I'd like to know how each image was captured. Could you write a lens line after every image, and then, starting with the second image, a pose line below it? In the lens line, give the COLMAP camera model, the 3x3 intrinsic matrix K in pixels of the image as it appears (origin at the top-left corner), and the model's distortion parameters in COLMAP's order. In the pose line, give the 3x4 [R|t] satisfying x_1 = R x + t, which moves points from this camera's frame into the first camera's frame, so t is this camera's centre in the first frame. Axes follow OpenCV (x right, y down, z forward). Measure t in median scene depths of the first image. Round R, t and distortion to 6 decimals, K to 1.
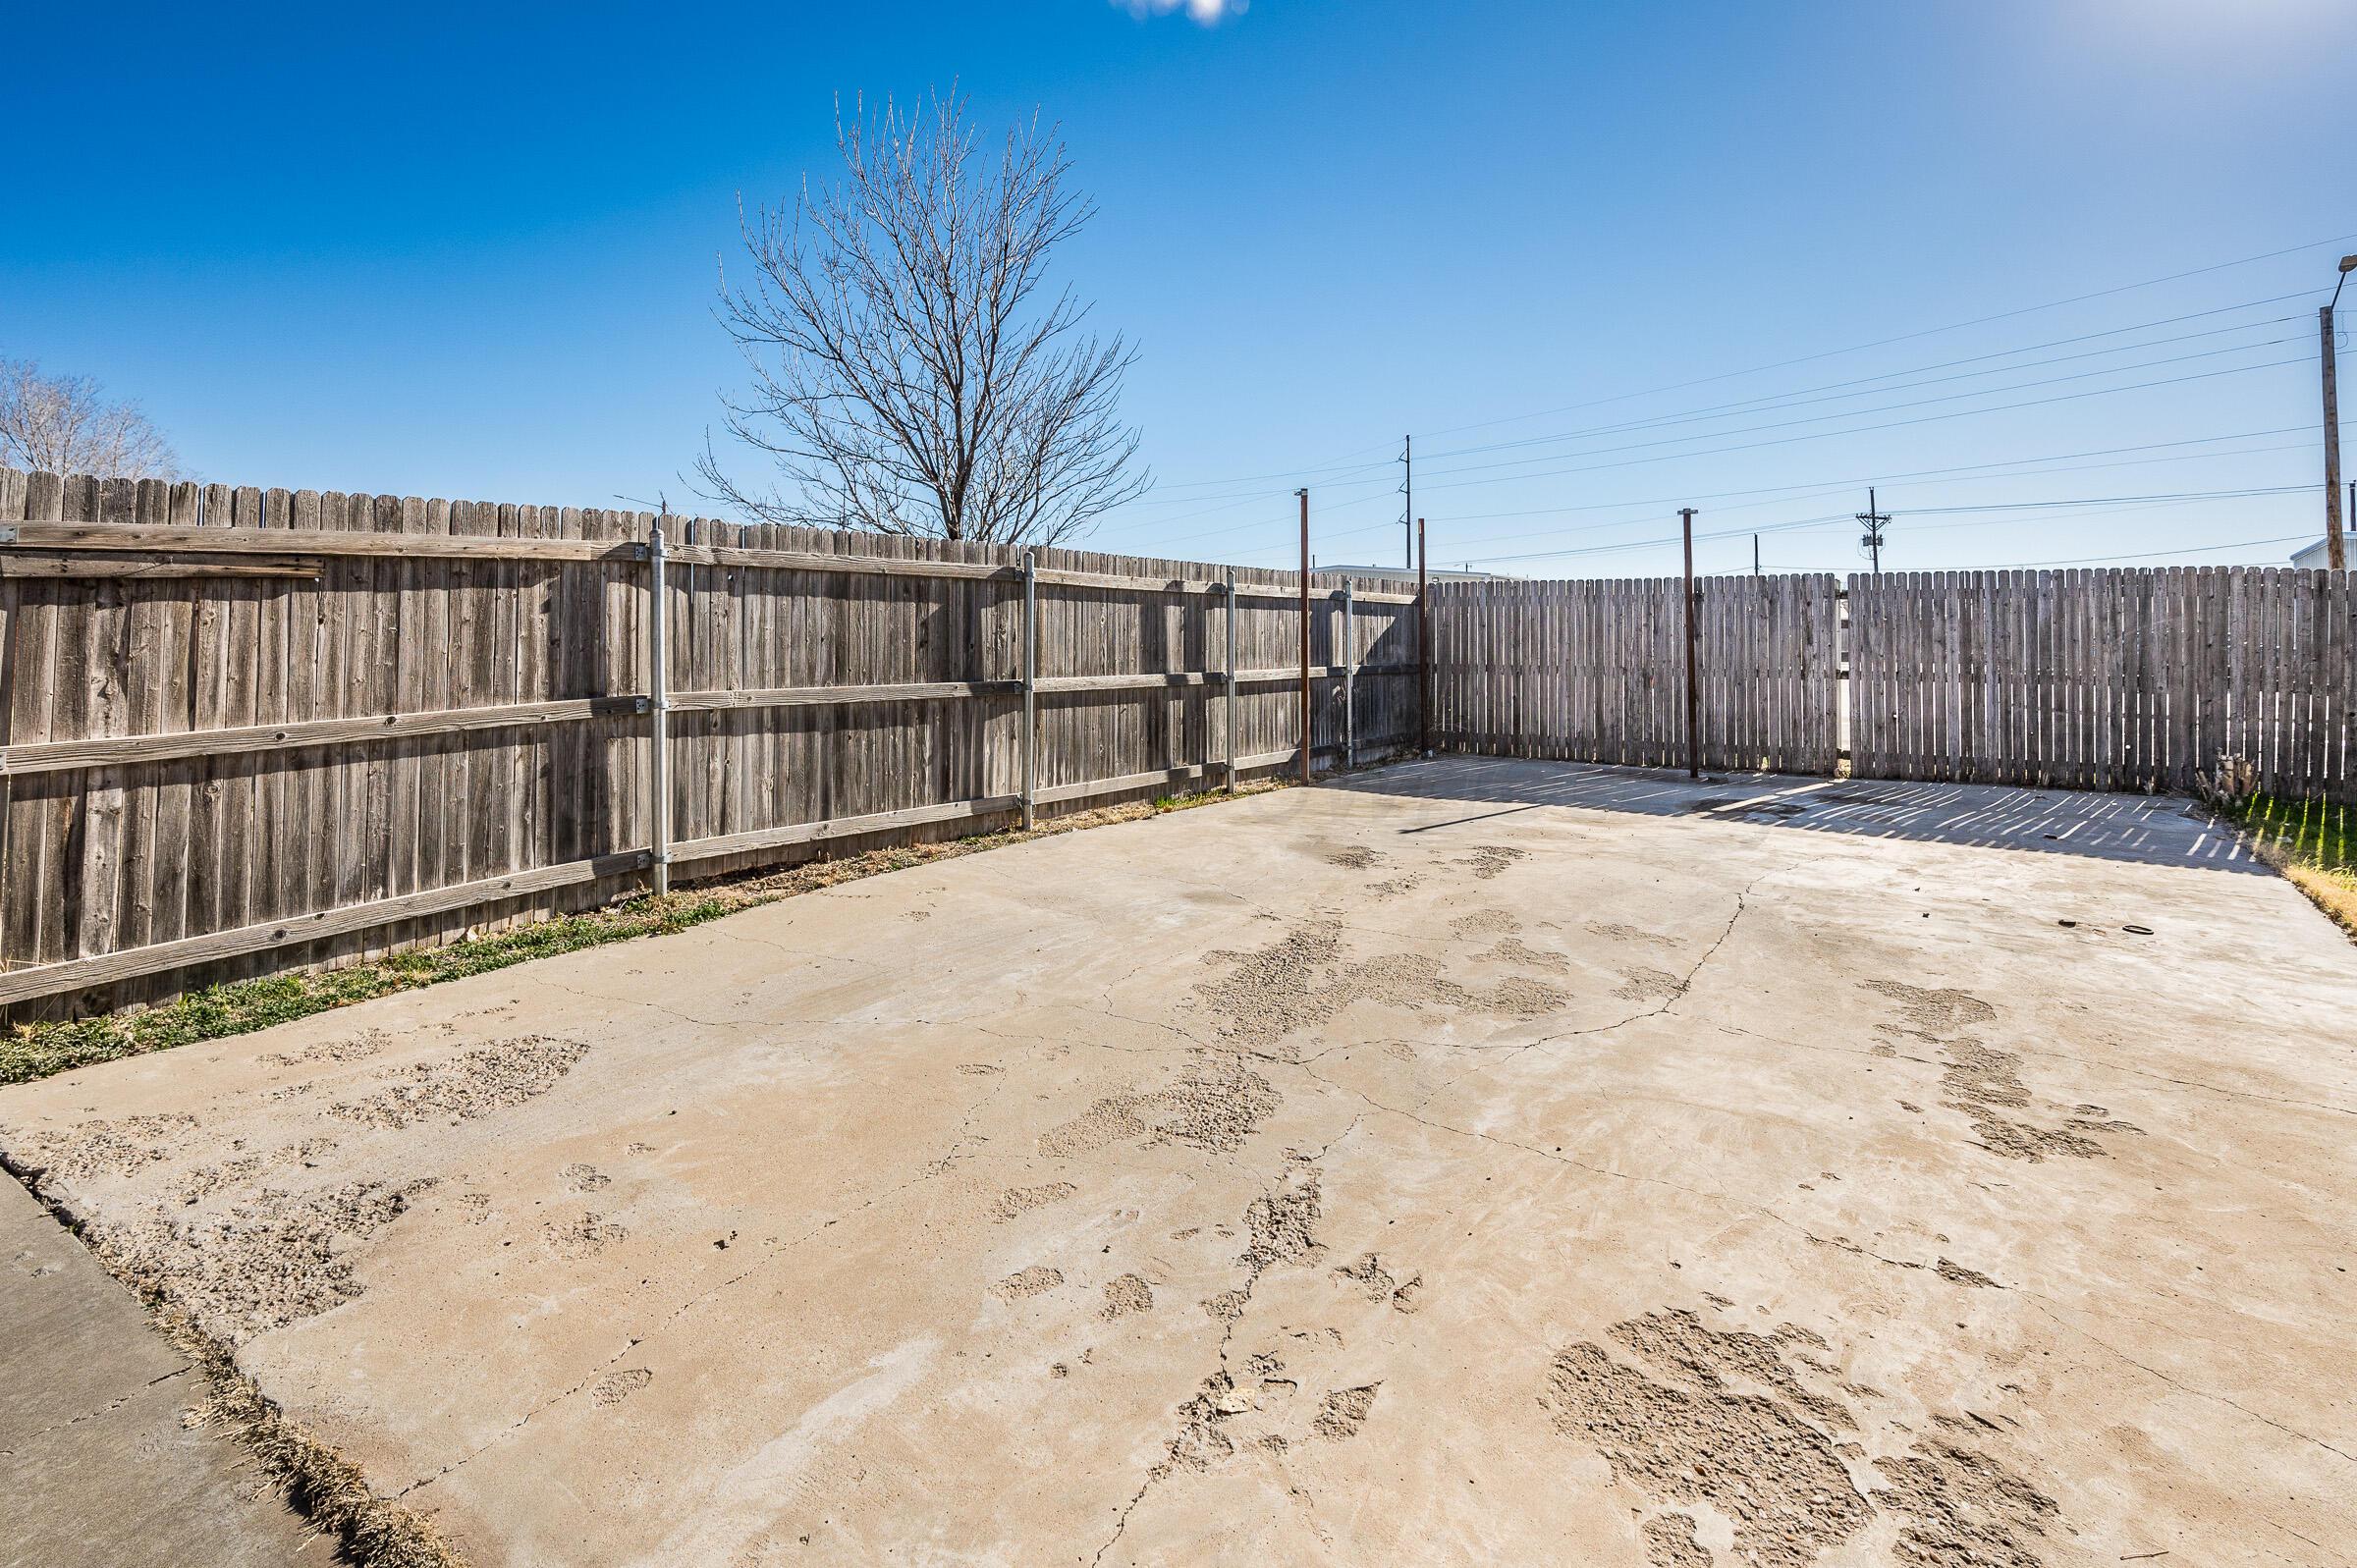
lens RADIAL K [[1110.9, 0, 1195.9], [0, 1110.9, 776.8], [0, 0, 1]] dist [0.003401, 0.000796]
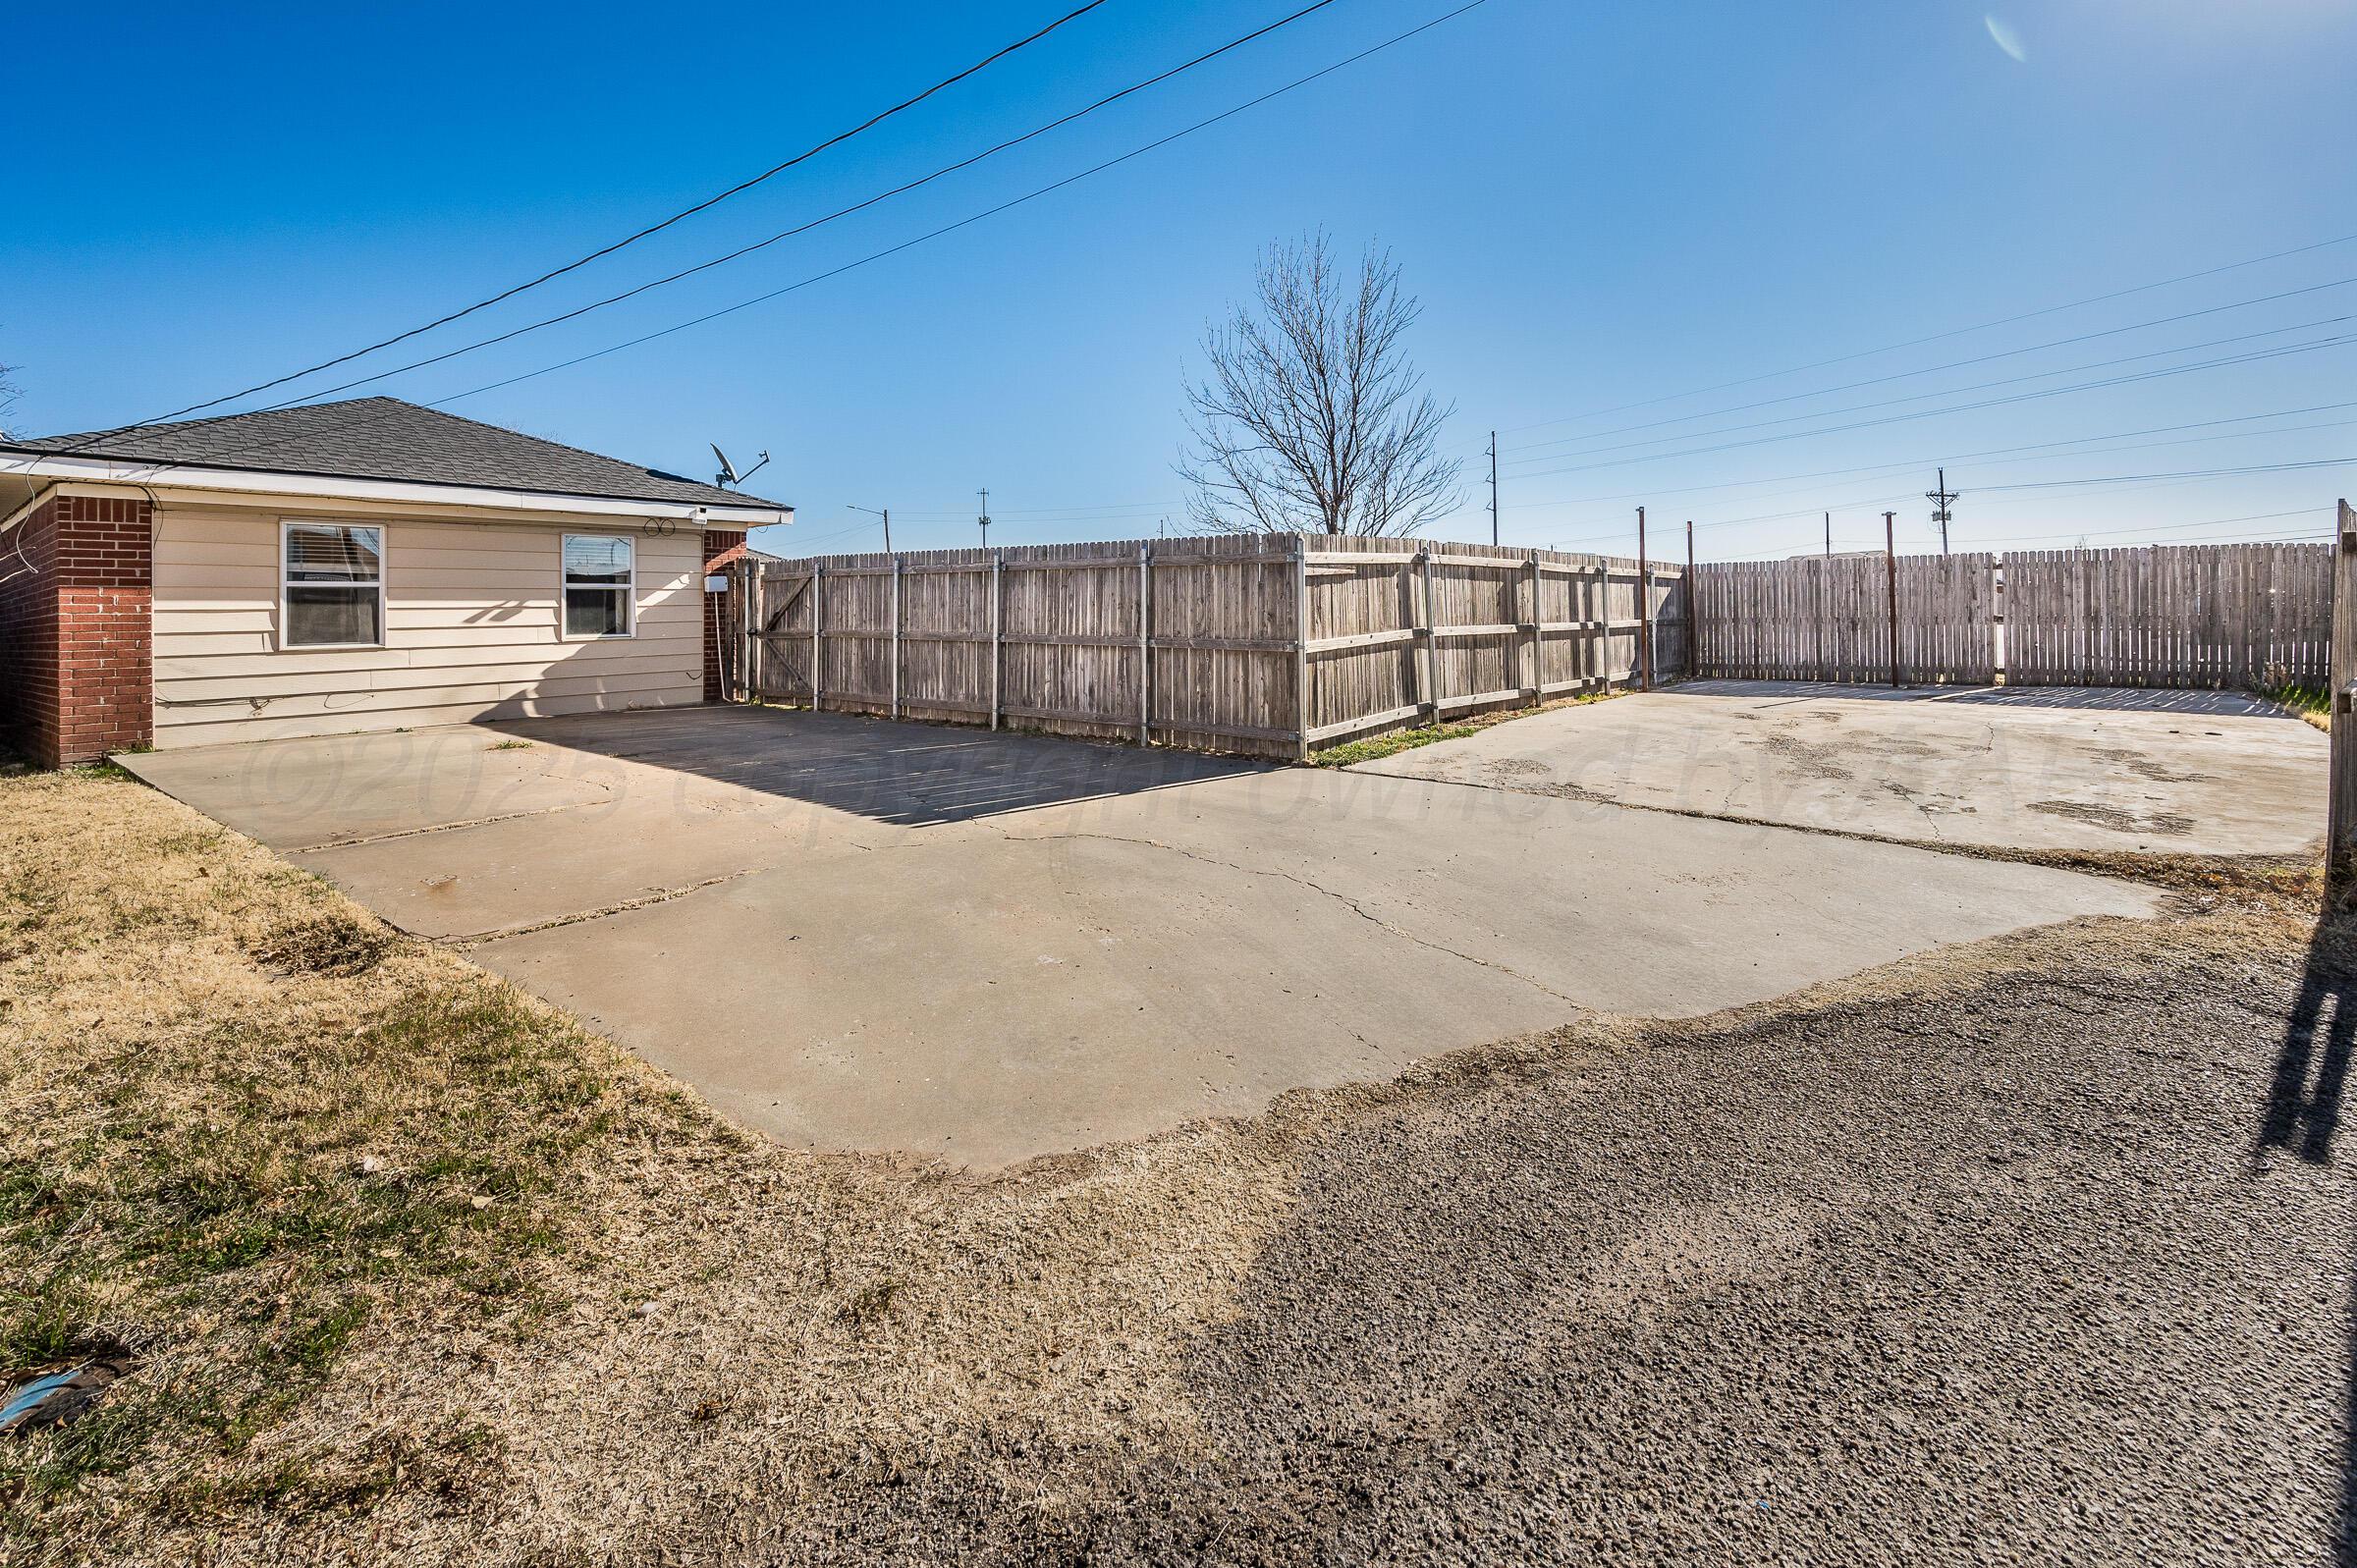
lens RADIAL K [[1005.9, 0, 1177.0], [0, 1005.9, 754.3], [0, 0, 1]] dist [0.002130, 0.000052]
pose [[0.996139, -0.004667, -0.087663, -0.456944], [0.005651, 0.999924, 0.010975, 0.078913], [0.087605, -0.011428, 0.996090, -0.518850]]
